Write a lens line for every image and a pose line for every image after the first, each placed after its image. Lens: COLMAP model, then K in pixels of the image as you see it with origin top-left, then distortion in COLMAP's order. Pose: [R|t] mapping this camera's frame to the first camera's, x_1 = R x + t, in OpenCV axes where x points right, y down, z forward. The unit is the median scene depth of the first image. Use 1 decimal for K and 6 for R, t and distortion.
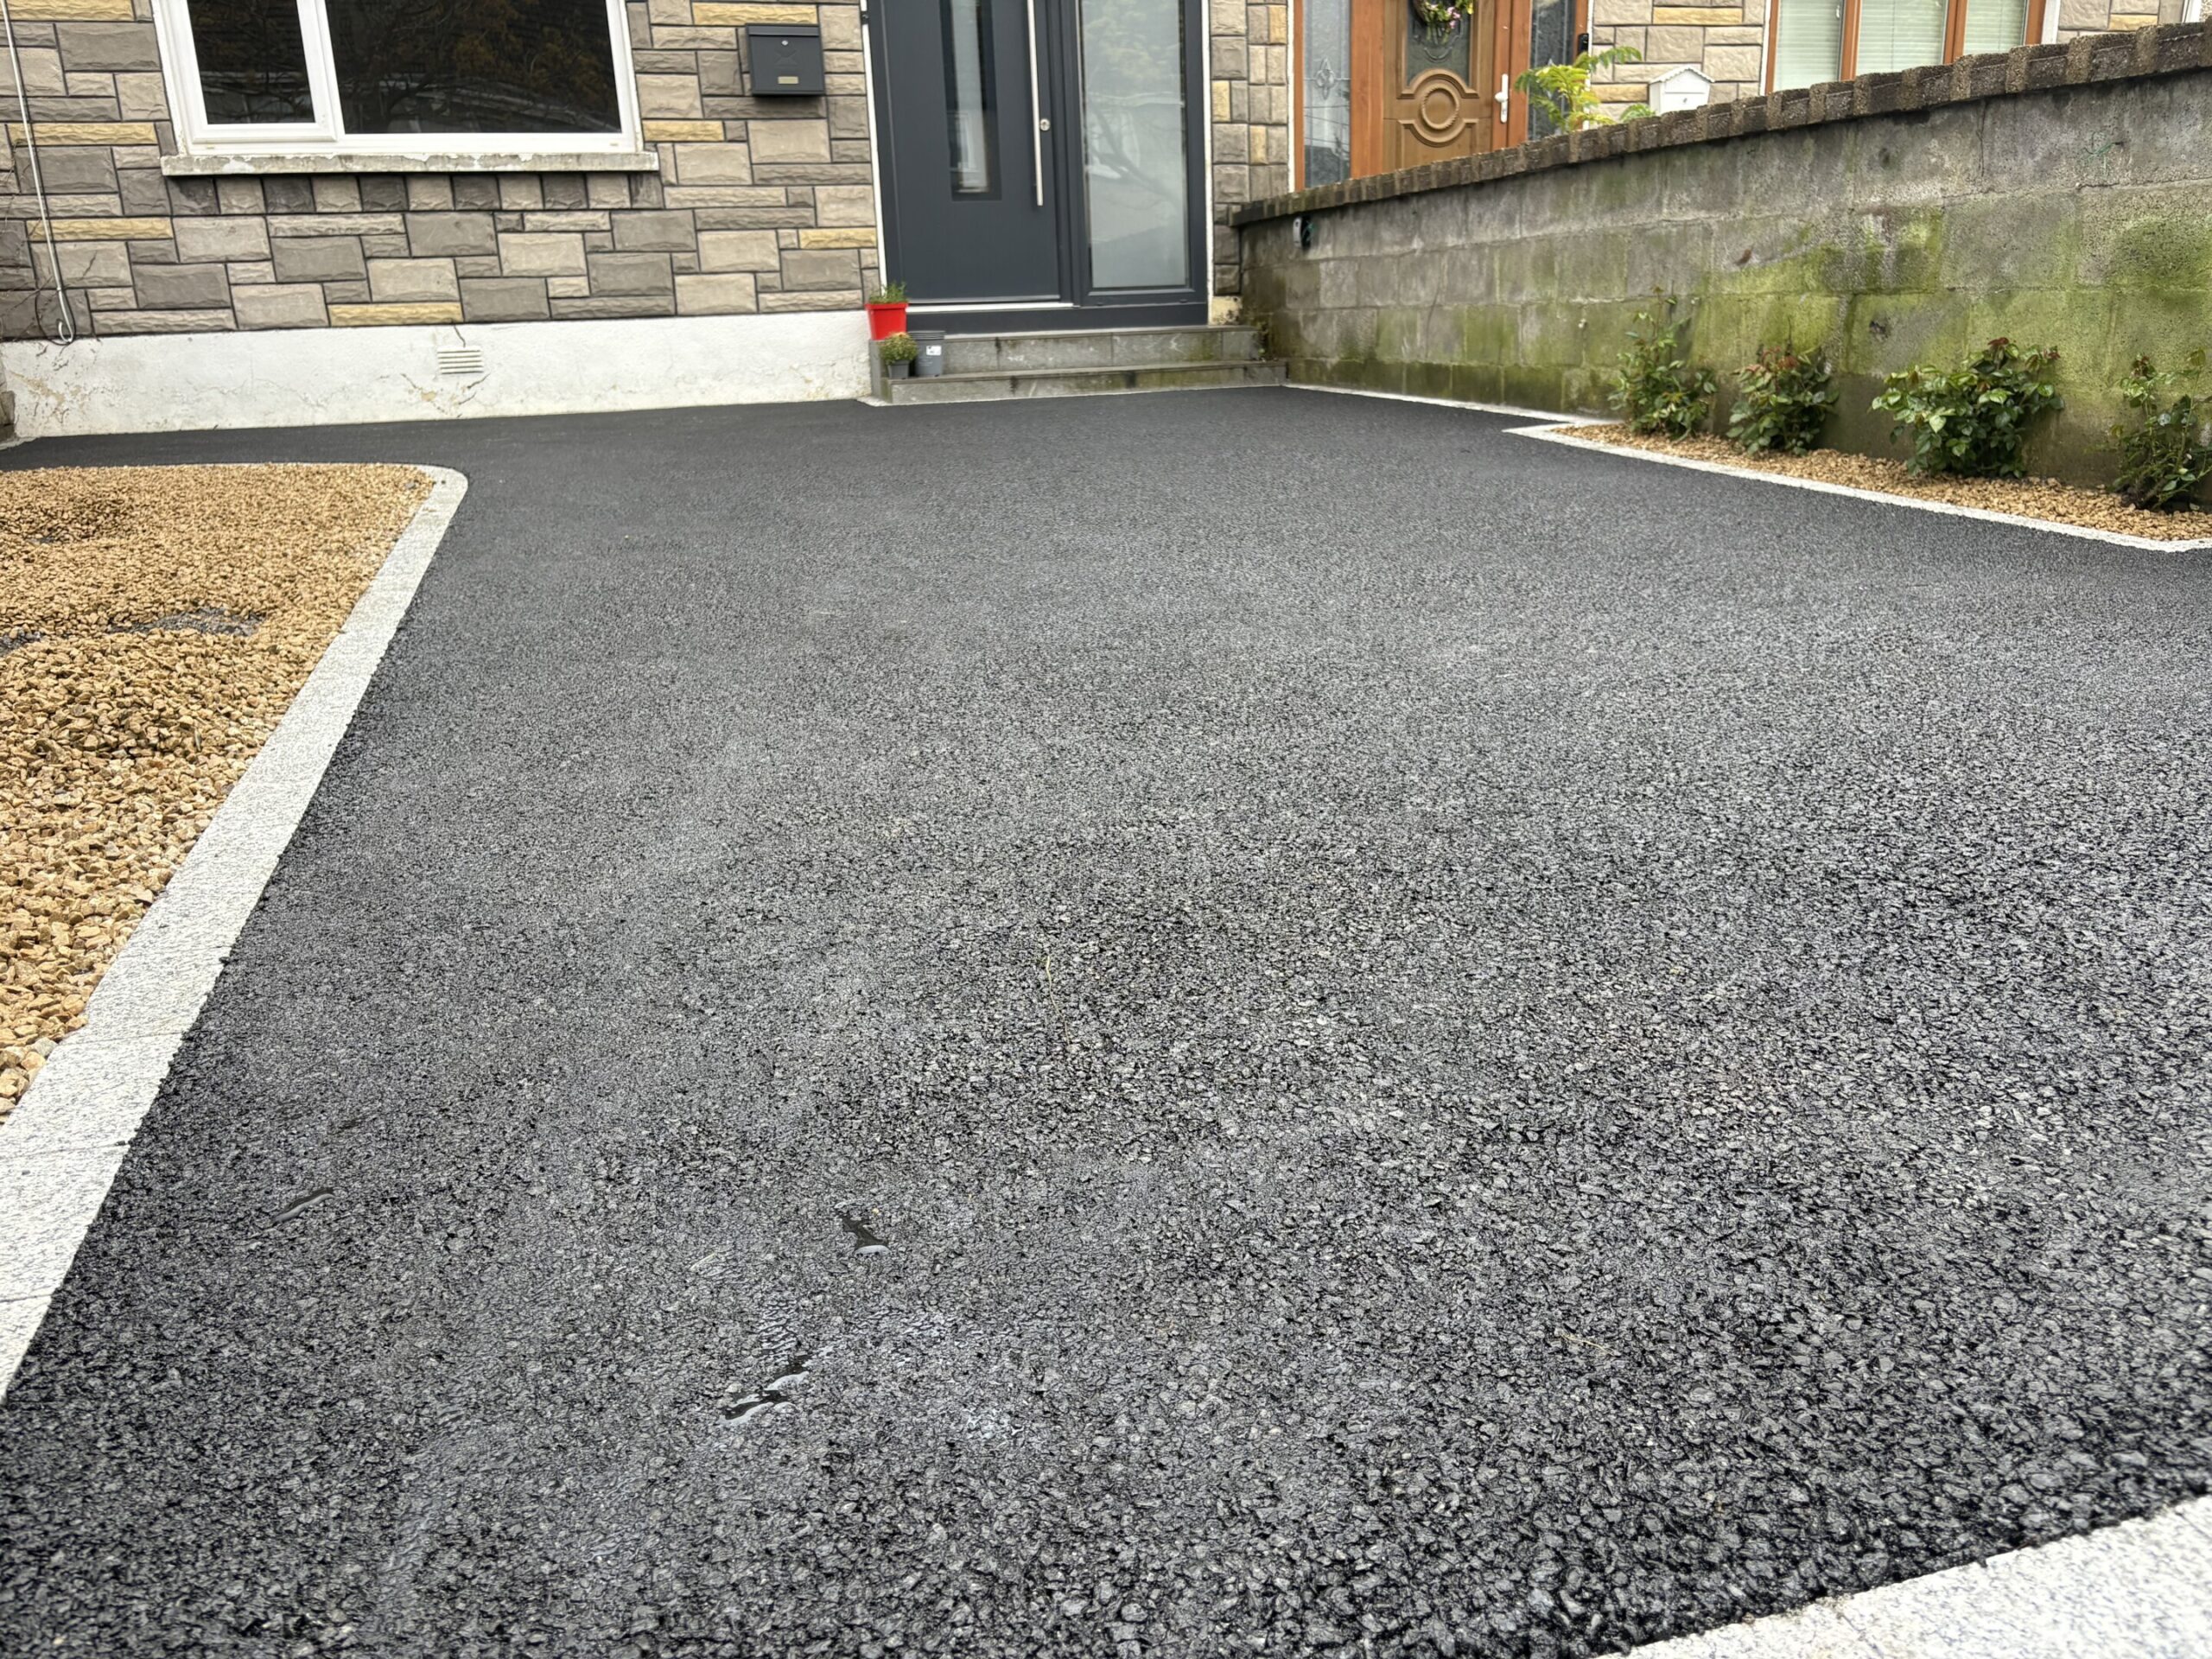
lens RADIAL K [[1668.2, 0, 1100.7], [0, 1668.2, 841.1], [0, 0, 1]] dist [0.050329, -0.051585]
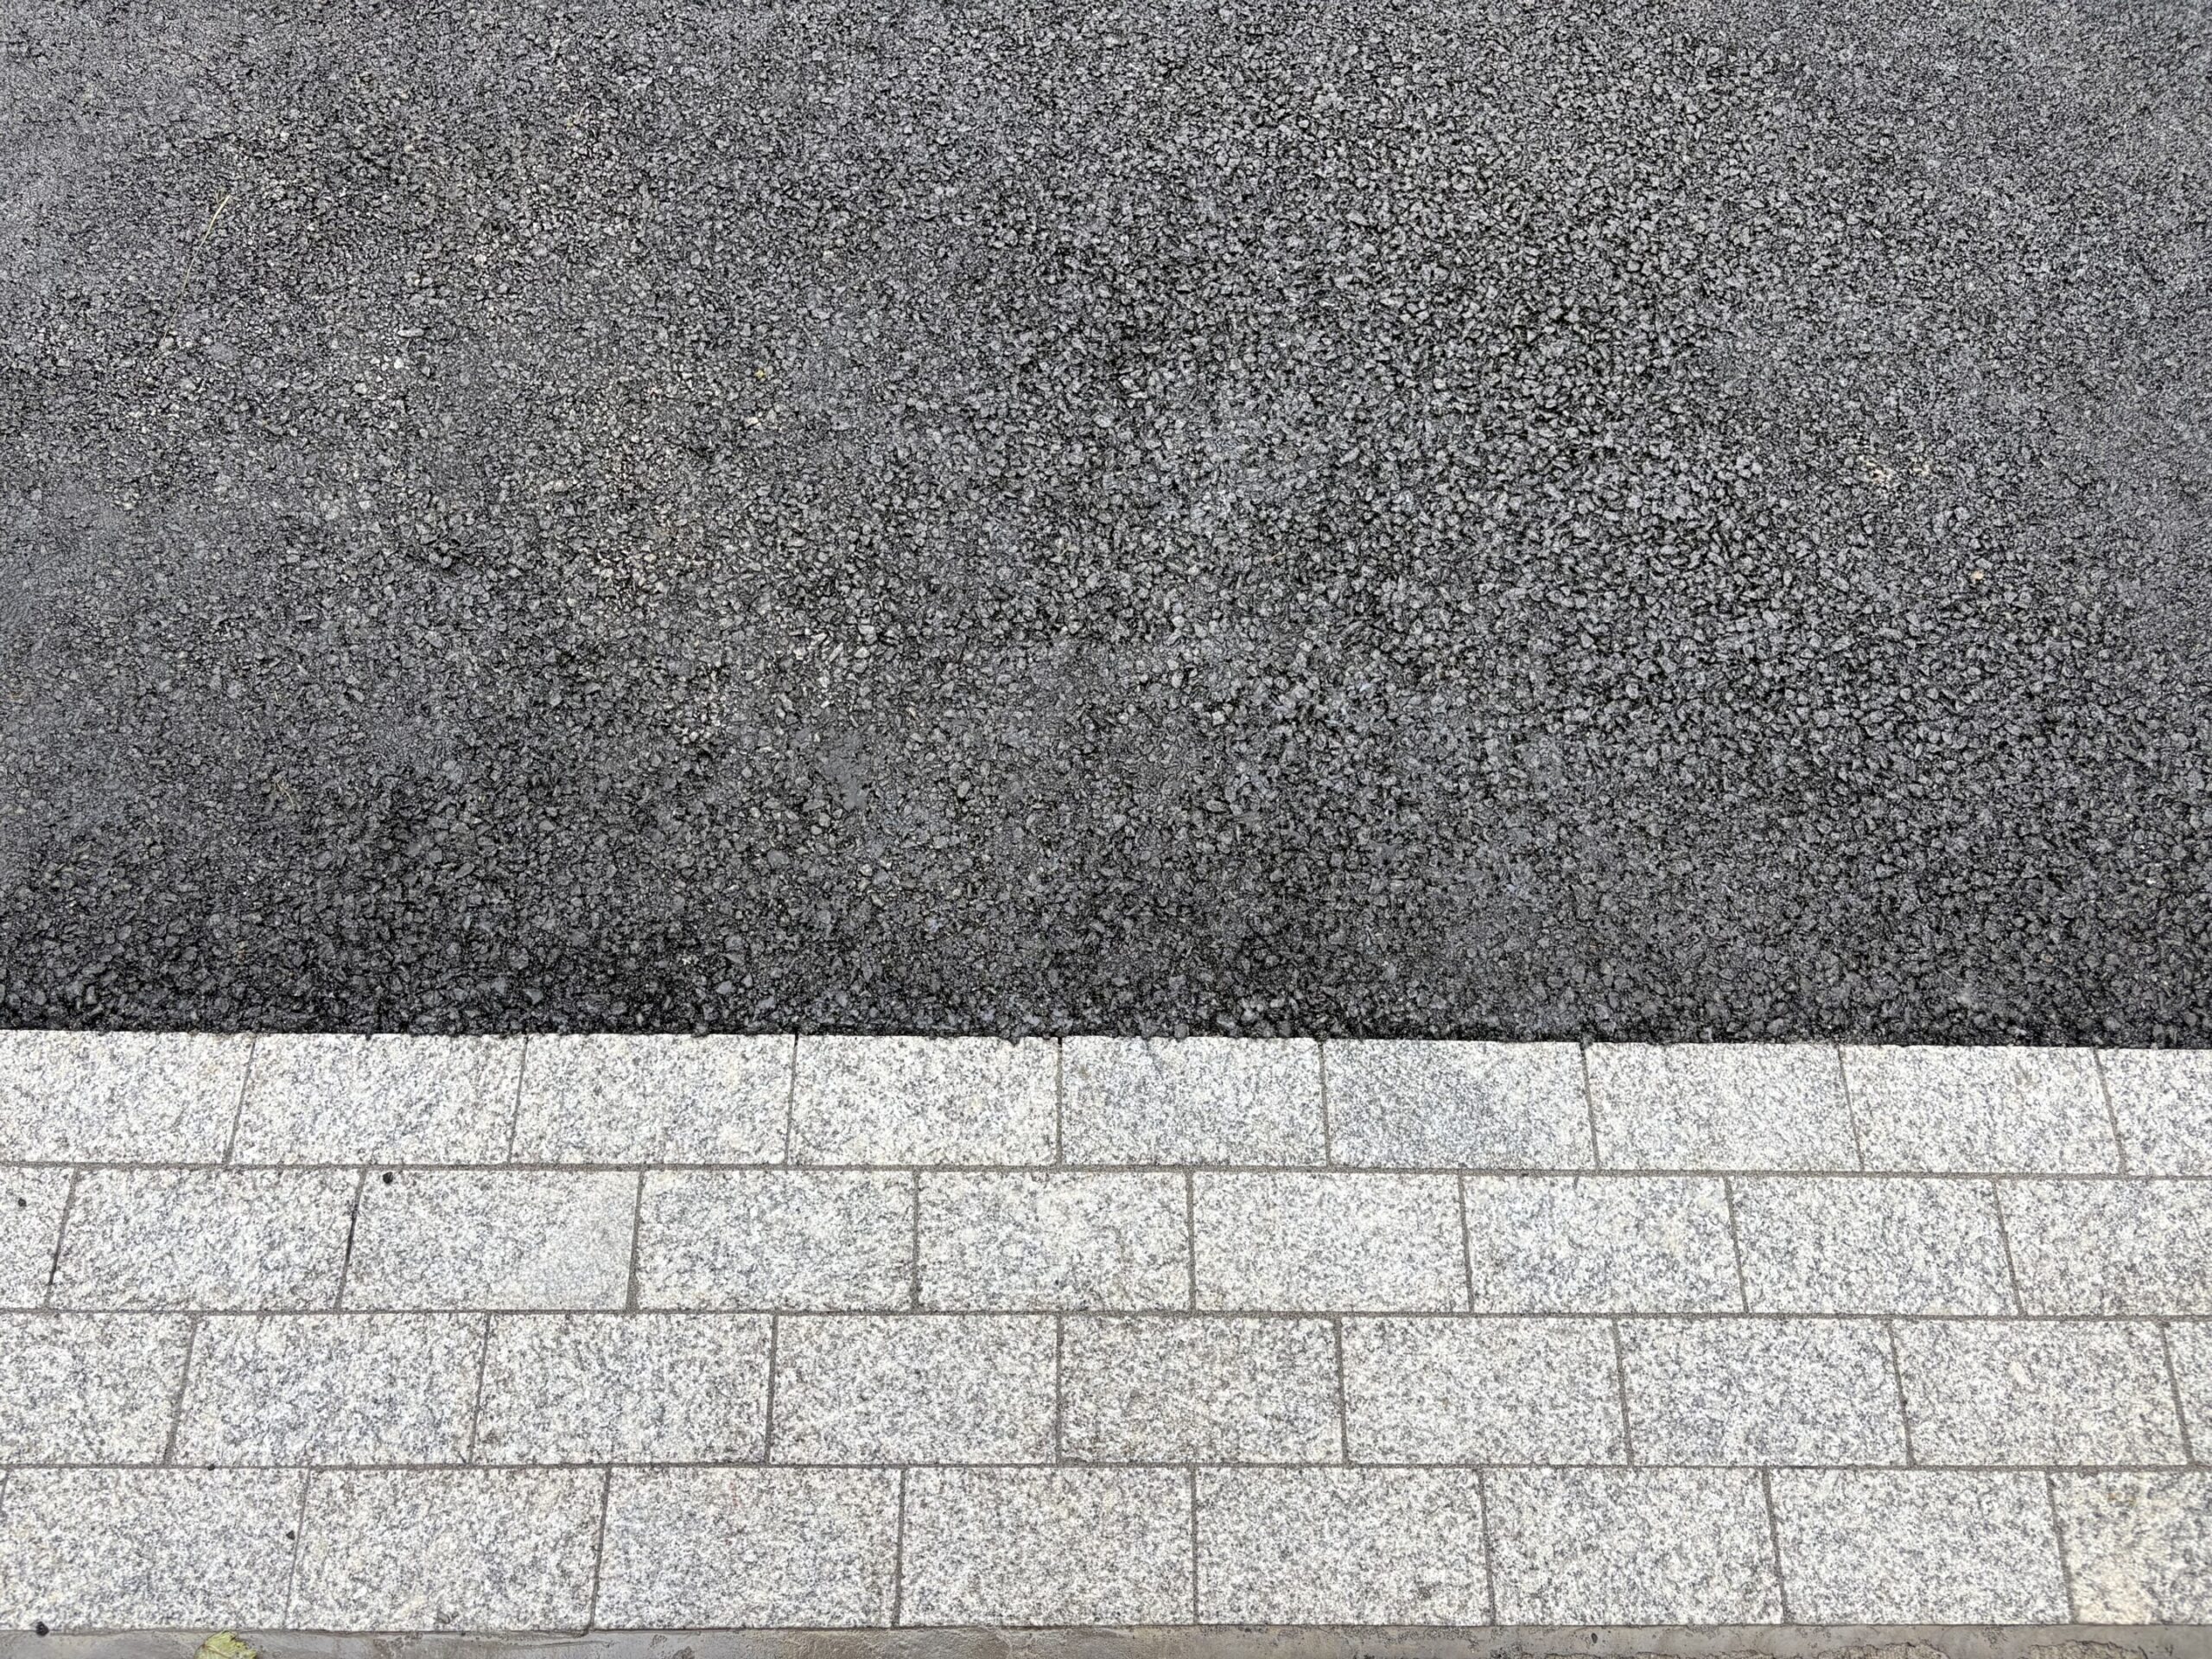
lens RADIAL K [[1668.2, 0, 1093.6], [0, 1668.2, 833.1], [0, 0, 1]] dist [0.050329, -0.051585]
pose [[0.963148, 0.263436, -0.054291, 0.128926], [-0.147493, 0.686073, 0.712426, -0.096932], [0.224927, -0.678163, 0.699644, 0.020805]]
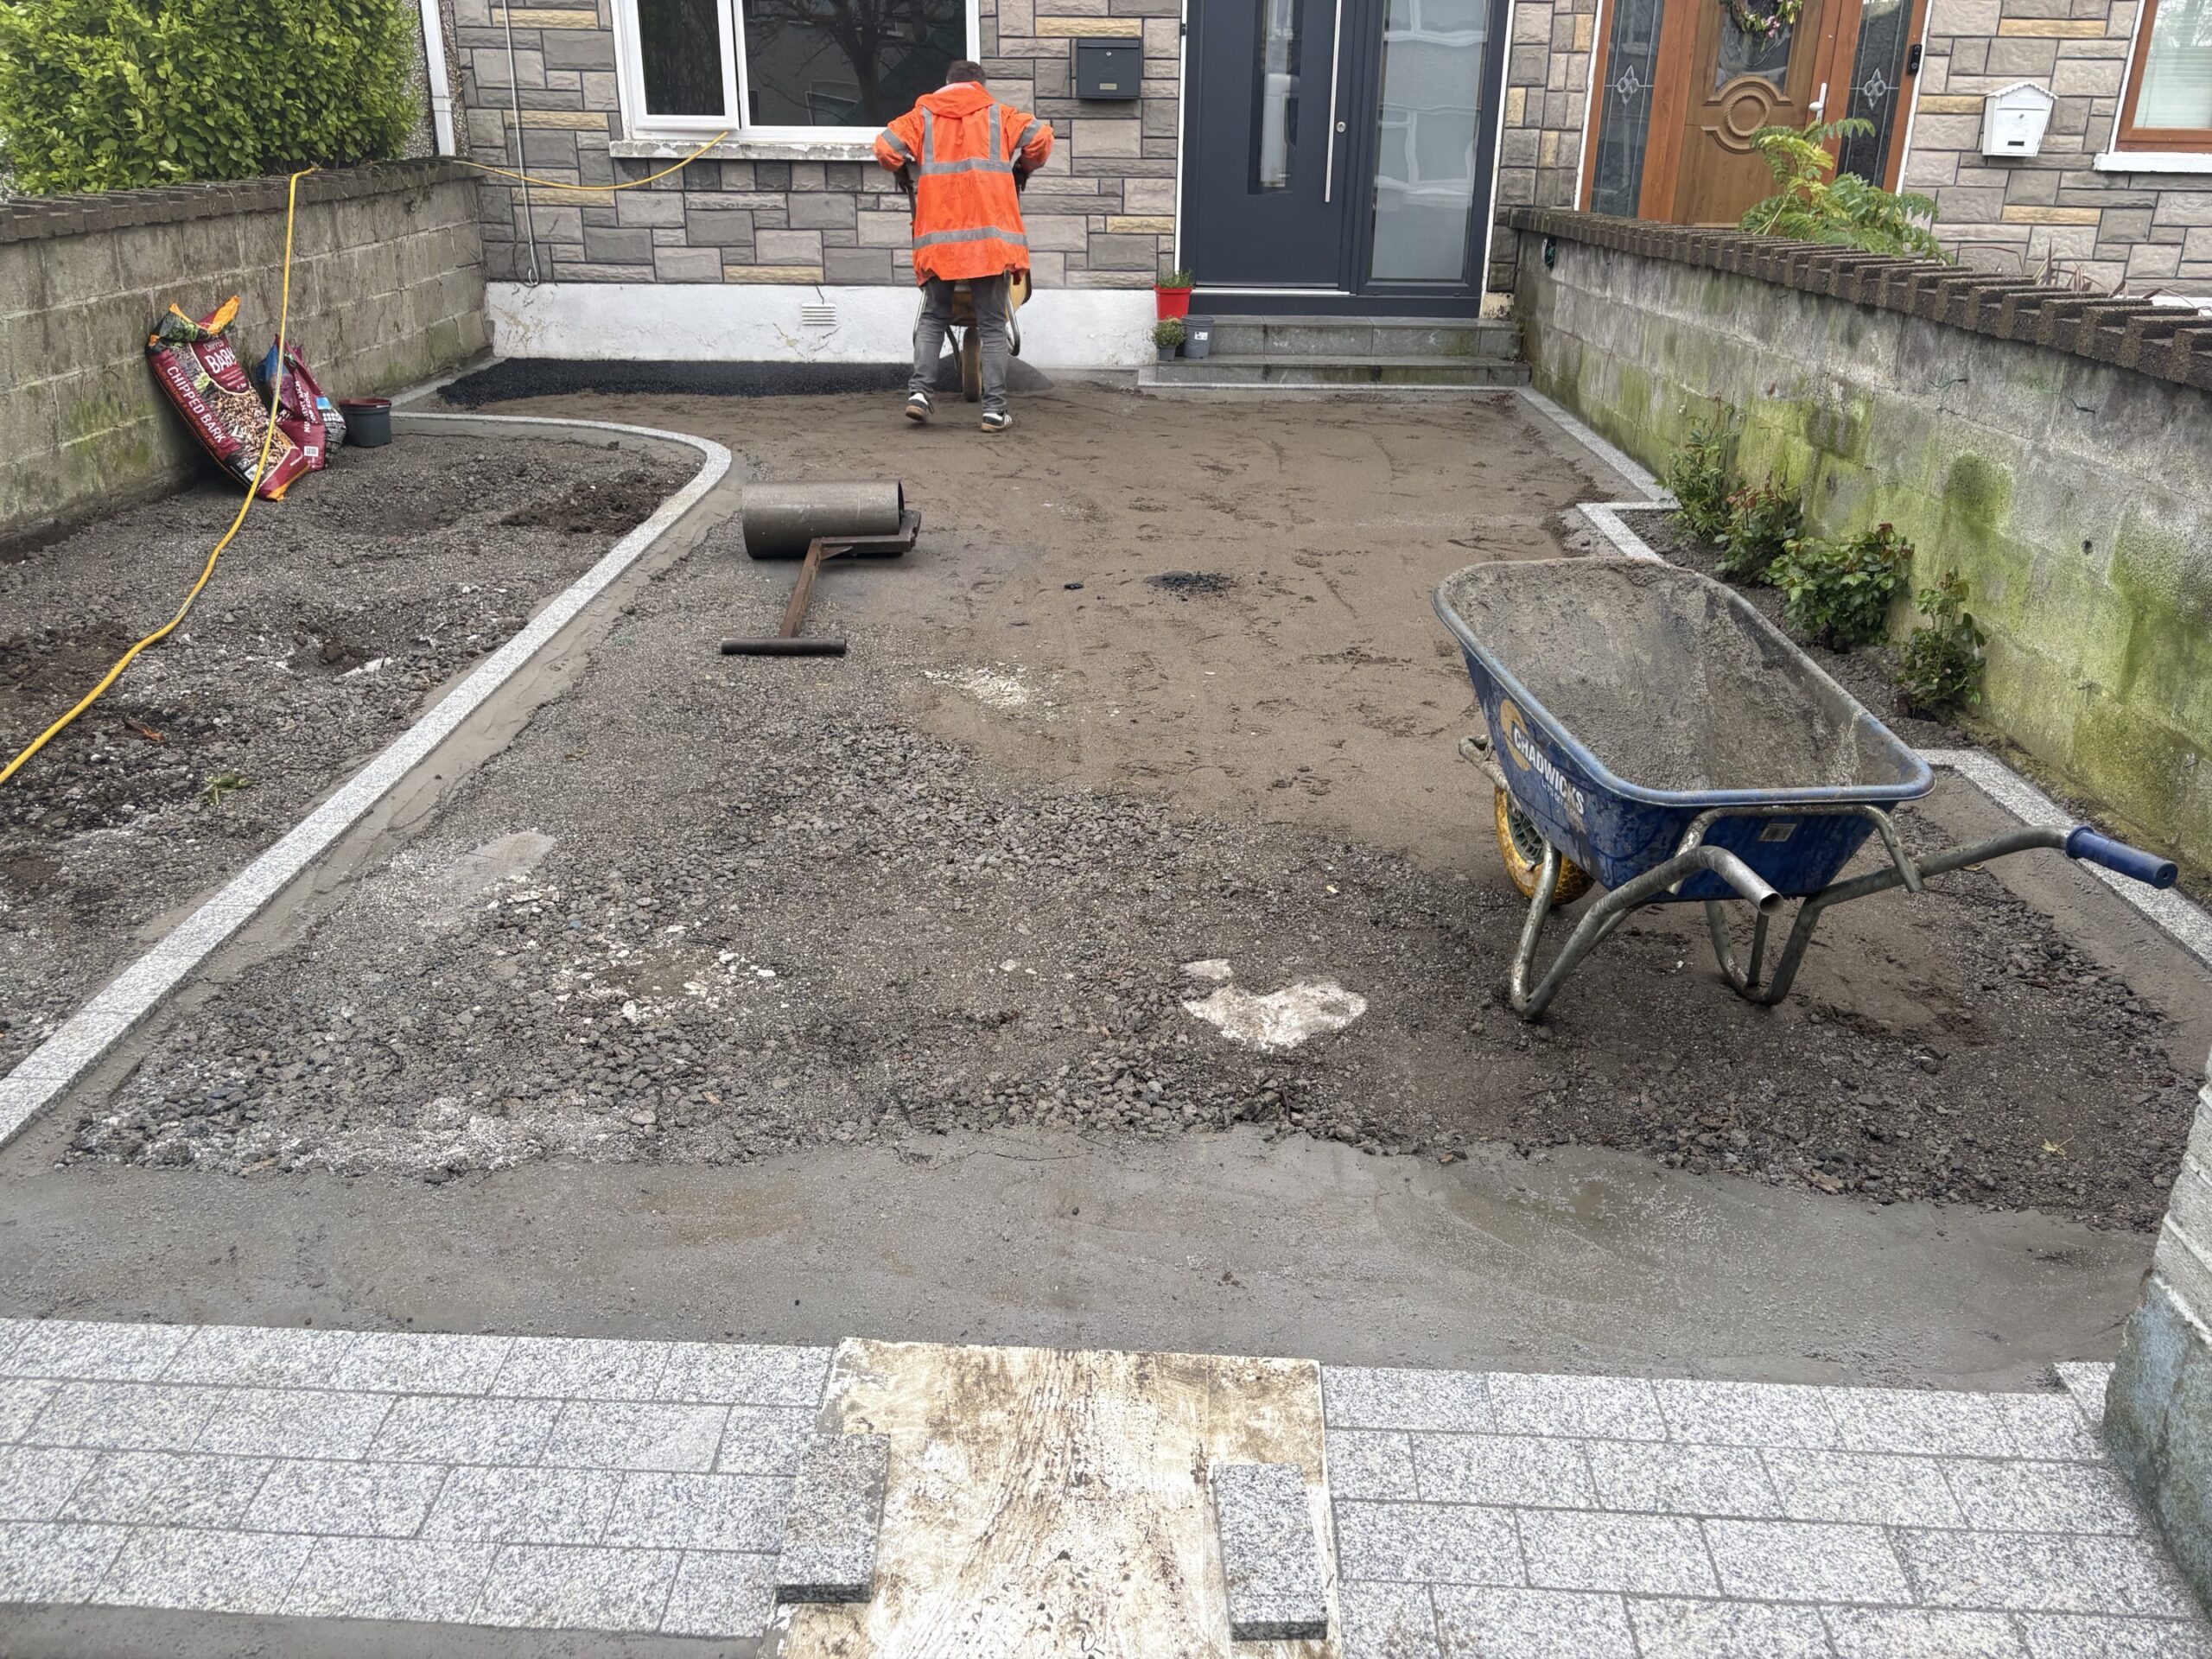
lens RADIAL K [[1668.2, 0, 1098.0], [0, 1668.2, 827.3], [0, 0, 1]] dist [0.050329, -0.051585]
pose [[0.951057, 0.157080, -0.266113, 0.197665], [-0.133989, 0.985623, 0.102925, -0.077540], [0.278454, -0.062231, 0.958431, -0.129321]]
